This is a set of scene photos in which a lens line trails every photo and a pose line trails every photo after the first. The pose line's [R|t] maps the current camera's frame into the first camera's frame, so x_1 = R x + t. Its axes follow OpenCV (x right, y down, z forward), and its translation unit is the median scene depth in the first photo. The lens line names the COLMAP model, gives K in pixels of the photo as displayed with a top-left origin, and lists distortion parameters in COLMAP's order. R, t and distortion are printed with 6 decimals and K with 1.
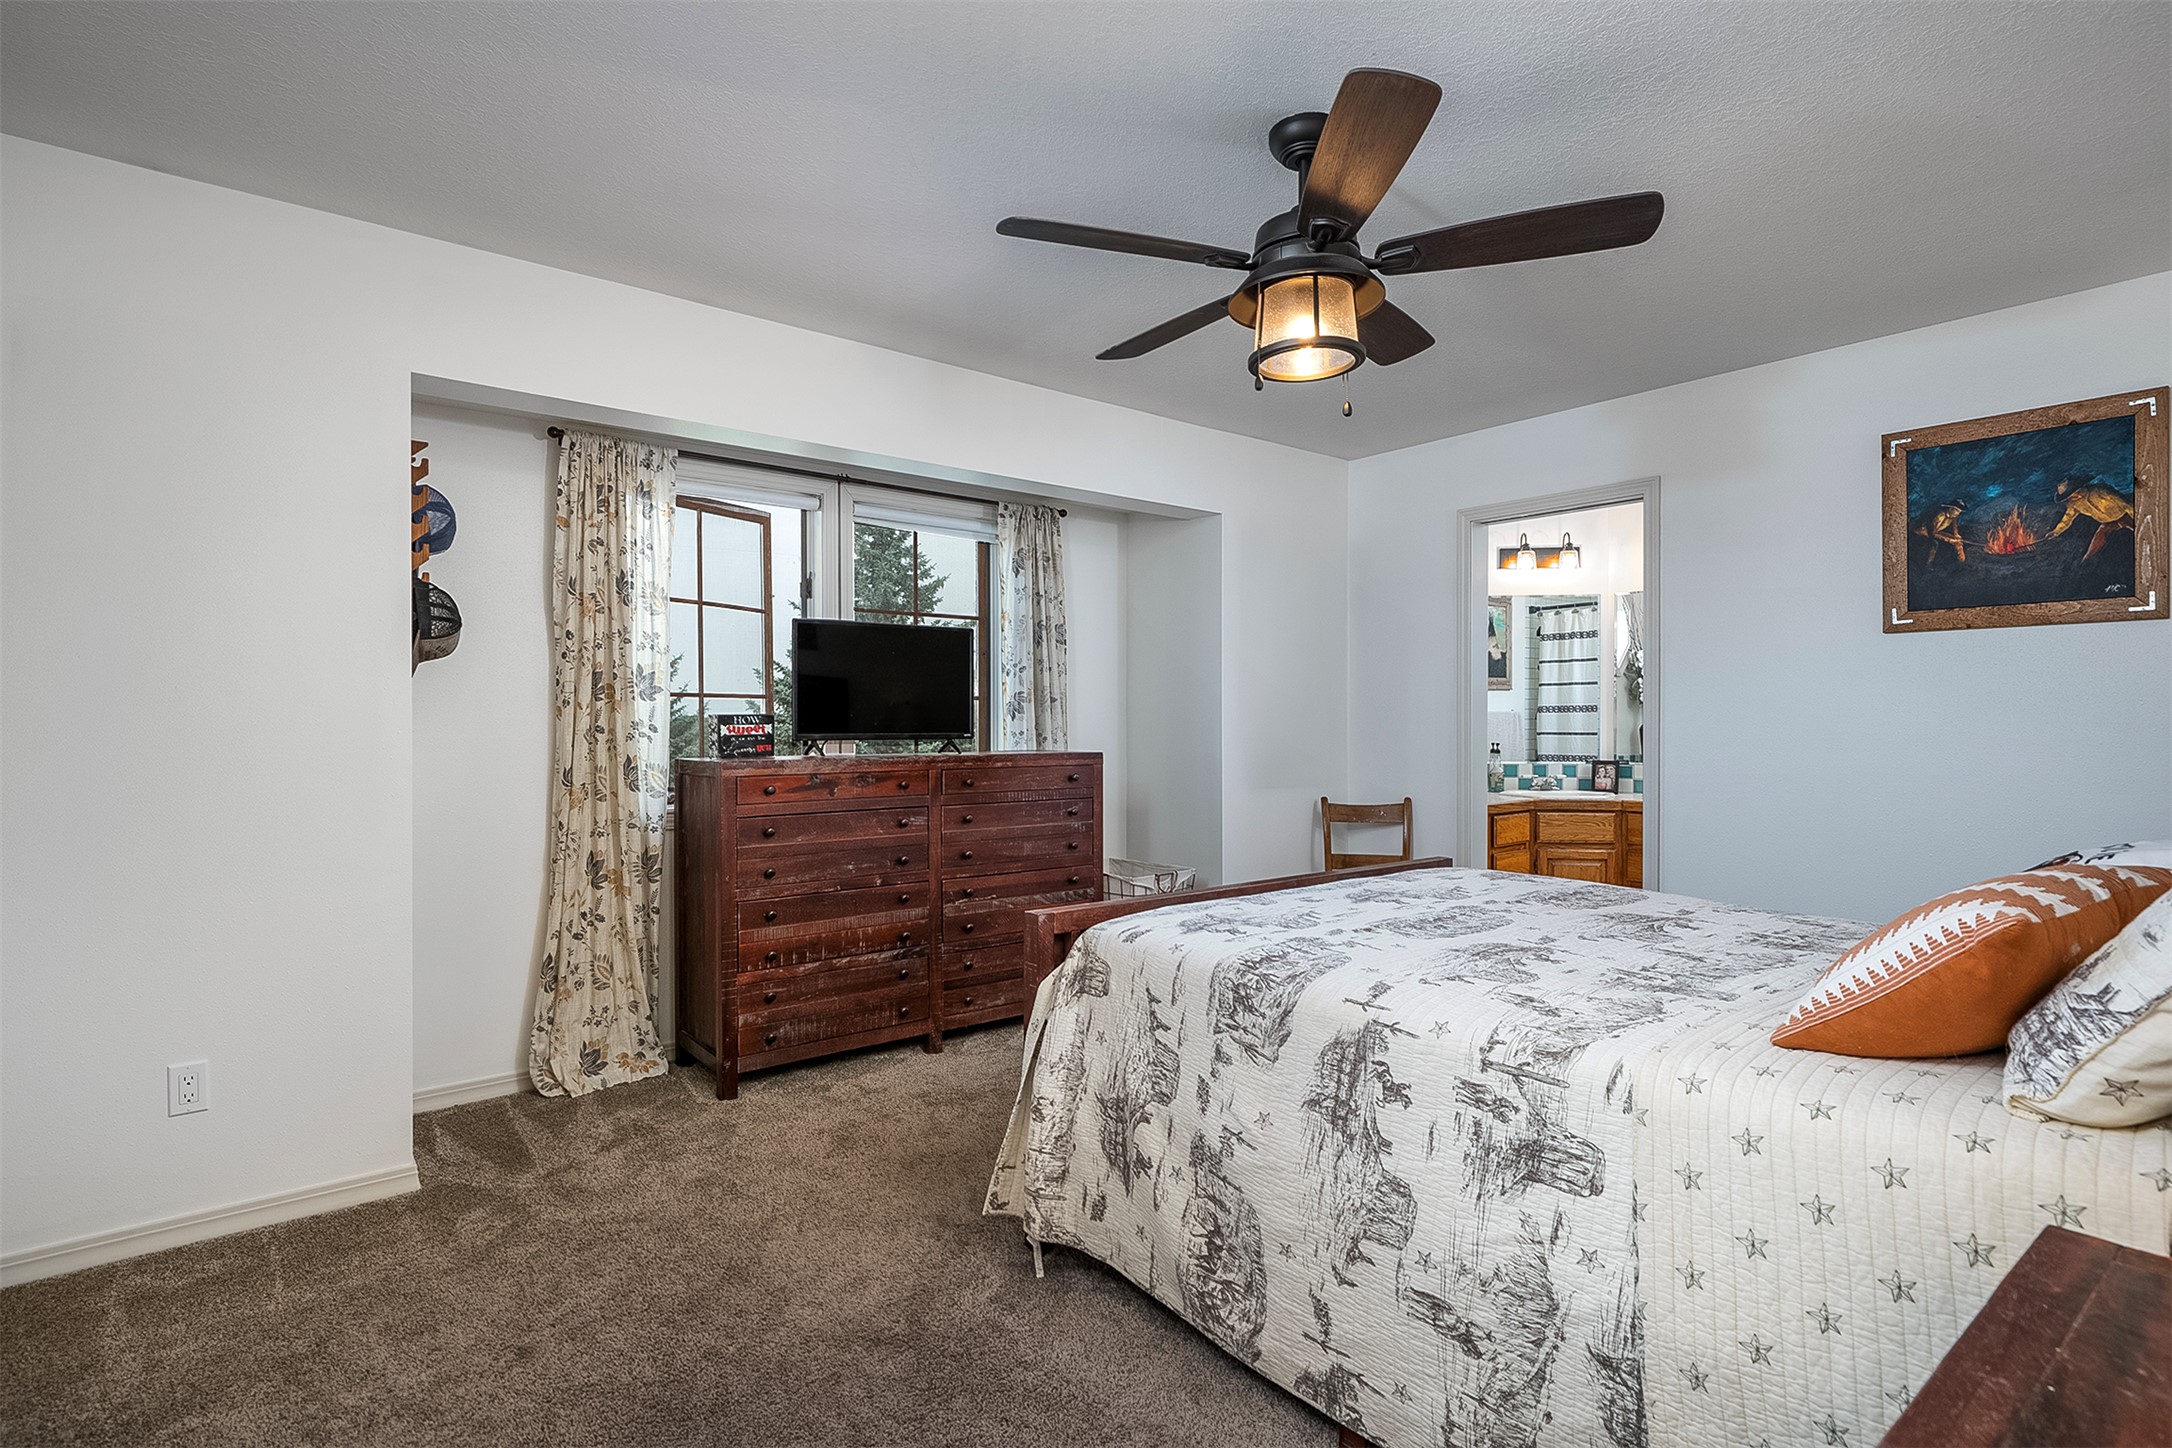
lens RADIAL K [[1072.0, 0, 1071.9], [0, 1072.0, 717.1], [0, 0, 1]] dist [-0.001414, 0.000971]
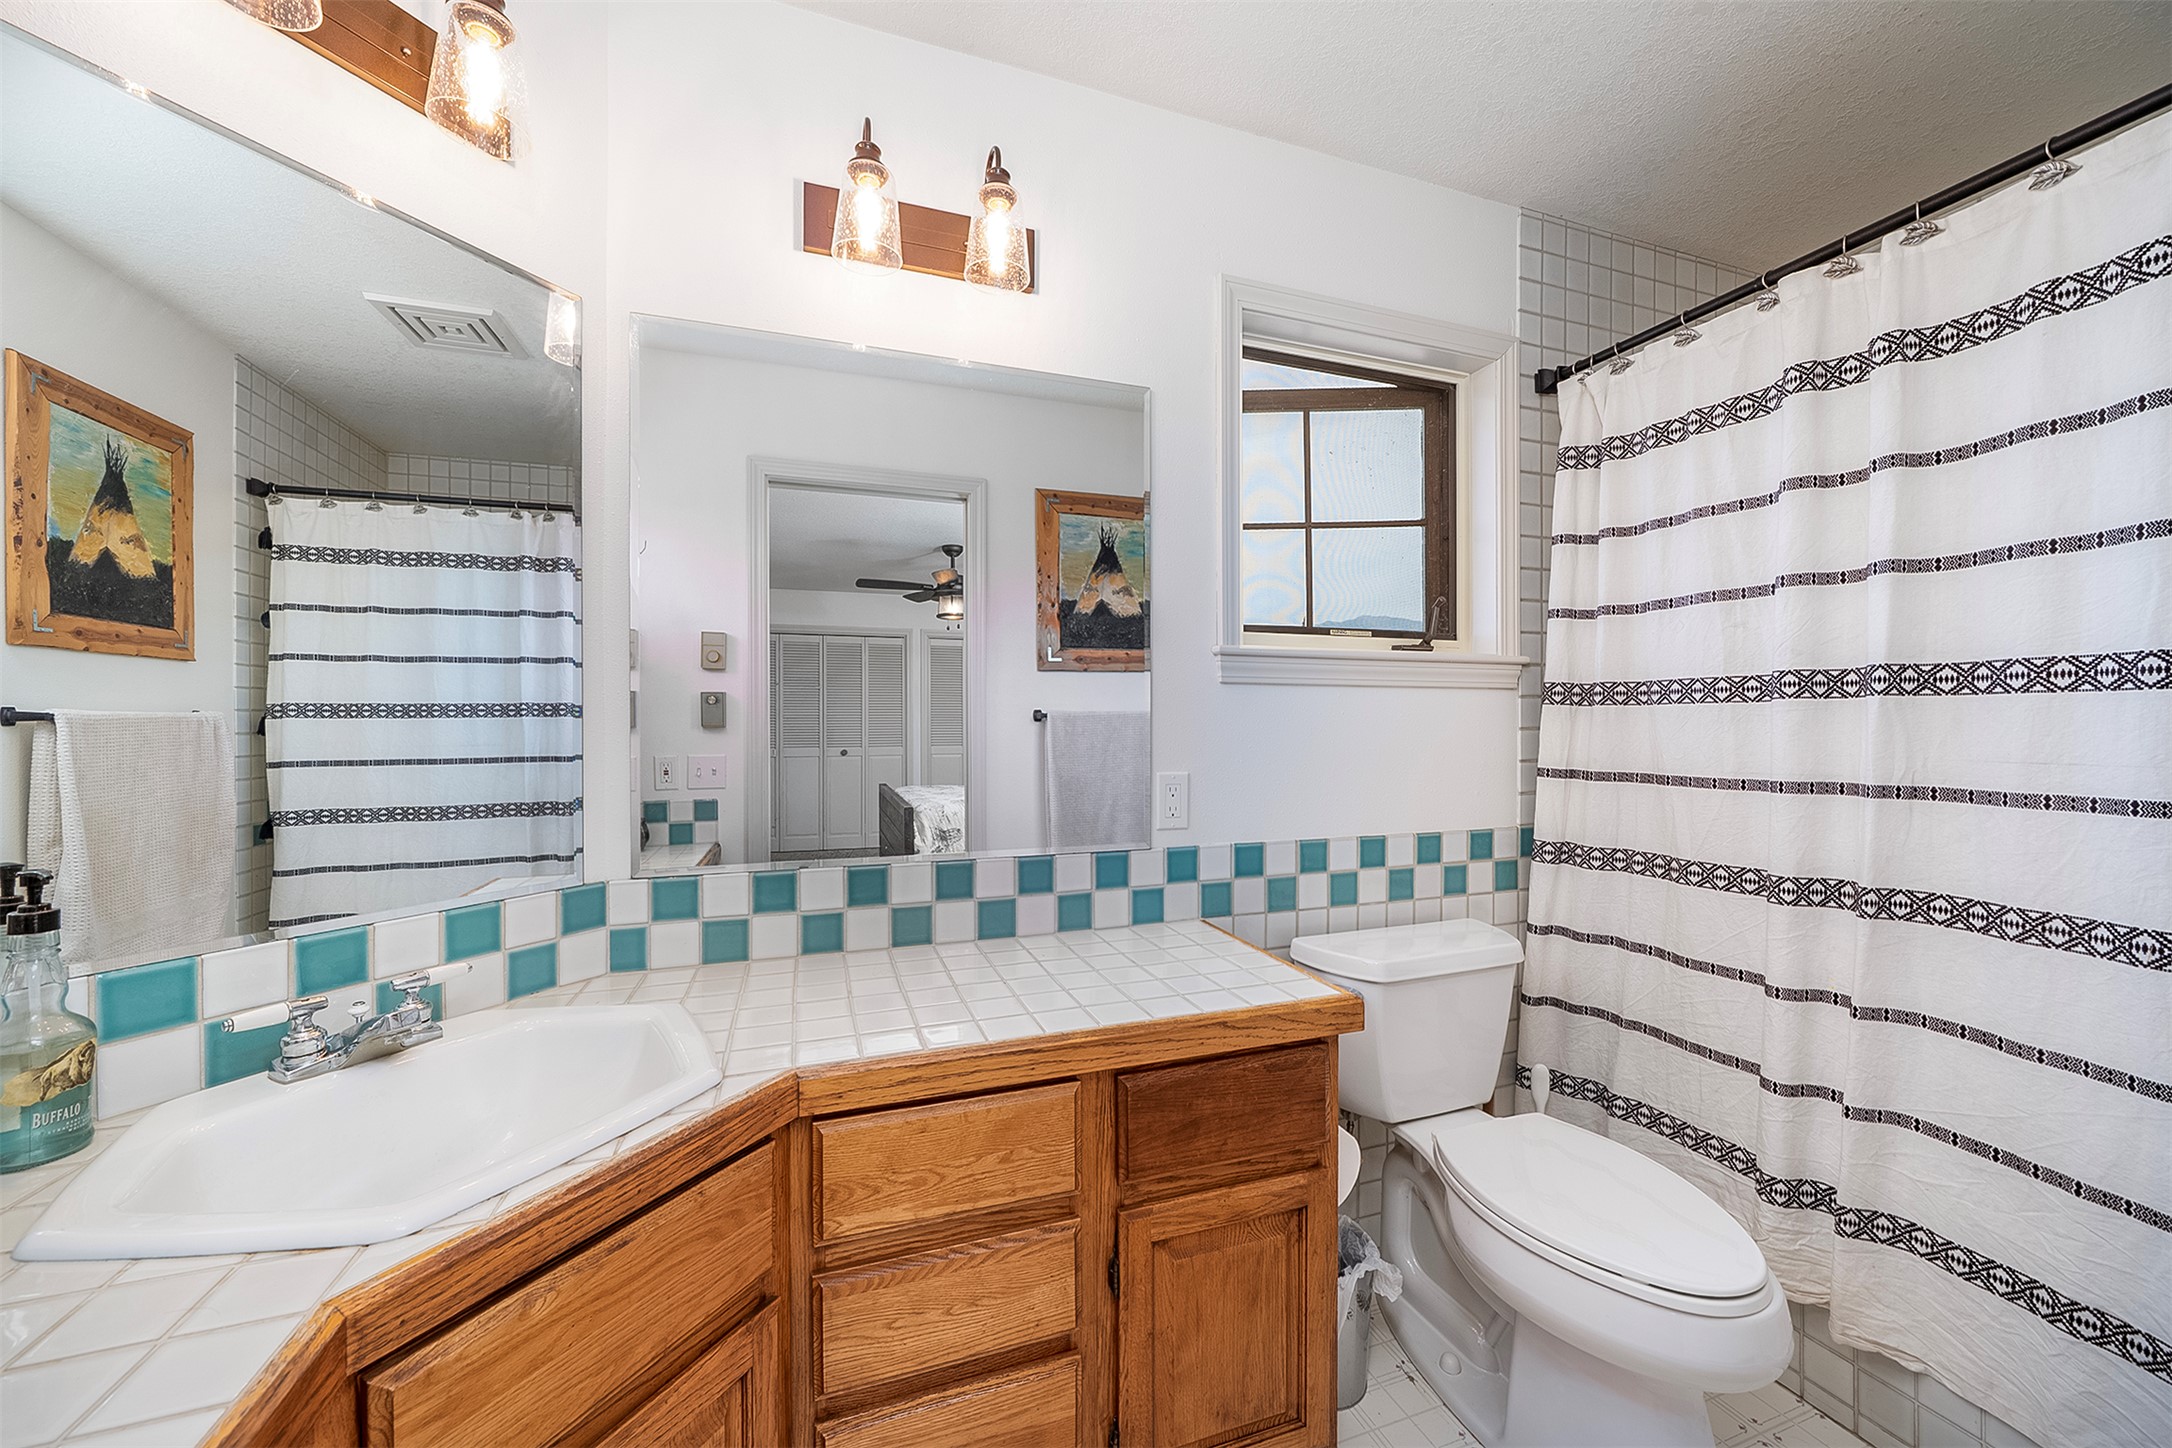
lens RADIAL K [[802.7, 0, 1068.5], [0, 802.7, 721.7], [0, 0, 1]] dist [-0.003038, -0.000238]
pose [[0.349213, 0.004913, 0.937030, 0.922487], [0.002752, 0.999977, -0.006269, 0.004346], [-0.937039, 0.004768, 0.349192, 2.209937]]
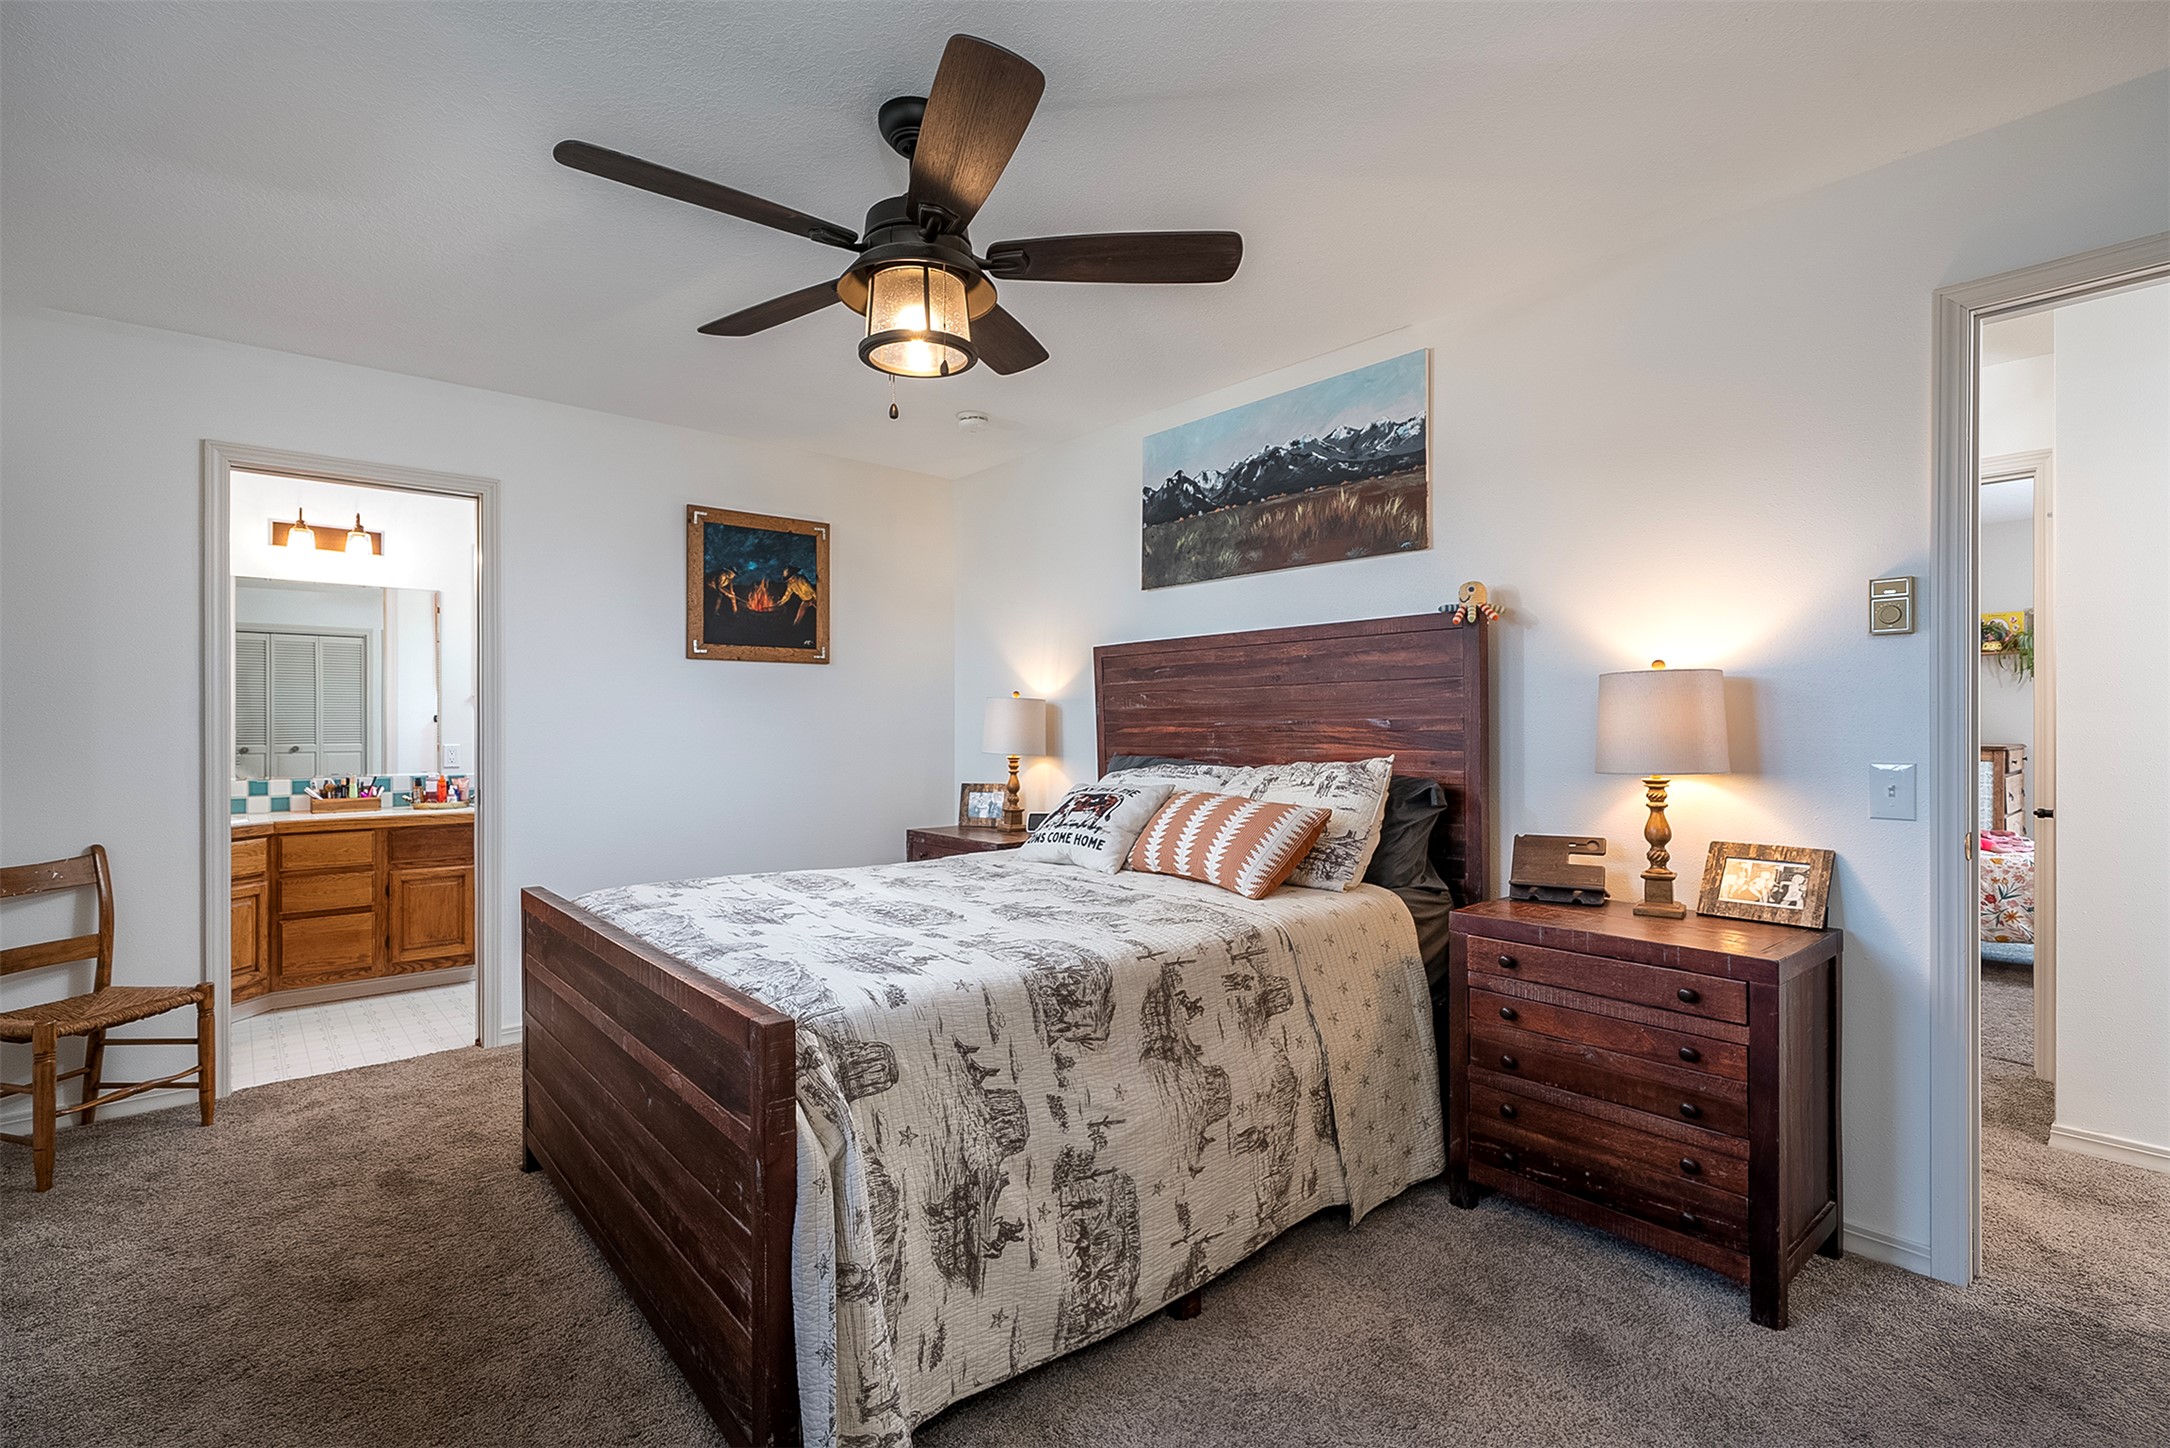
lens RADIAL K [[995.6, 0, 1061.0], [0, 995.6, 717.5], [0, 0, 1]] dist [0.002380, 0.000104]
pose [[-0.023599, 0.006962, 0.999697, -0.749368], [0.002626, 0.999973, -0.006902, 0.002821], [-0.999718, 0.002463, -0.023616, 0.977212]]
